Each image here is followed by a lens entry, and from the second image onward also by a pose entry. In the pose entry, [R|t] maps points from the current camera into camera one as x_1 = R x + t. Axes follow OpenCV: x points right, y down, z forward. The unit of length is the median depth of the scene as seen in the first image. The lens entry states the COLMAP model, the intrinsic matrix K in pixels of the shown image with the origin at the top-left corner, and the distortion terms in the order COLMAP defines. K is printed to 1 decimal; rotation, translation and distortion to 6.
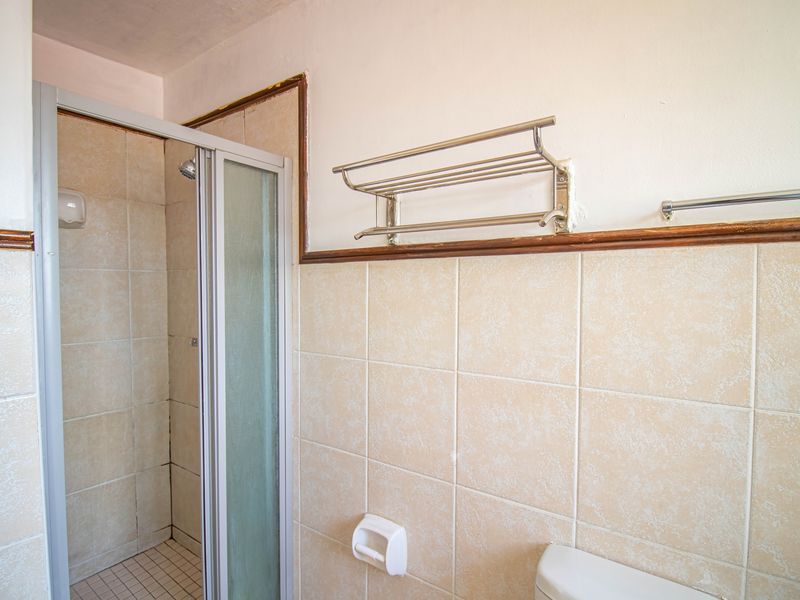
lens RADIAL K [[421.7, 0, 405.9], [0, 421.7, 302.5], [0, 0, 1]] dist [-0.000177, -0.012516]
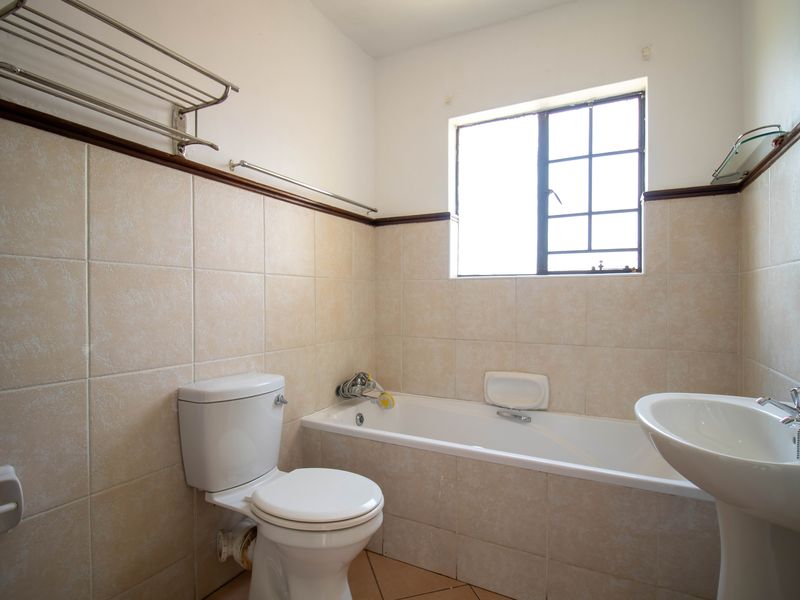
lens RADIAL K [[421.7, 0, 405.9], [0, 421.7, 302.5], [0, 0, 1]] dist [-0.000177, -0.012516]
pose [[-0.138446, -0.014587, 0.990263, -0.975259], [0.026610, 0.999476, 0.018443, 0.271676], [-0.990012, 0.028904, -0.137985, 0.427519]]
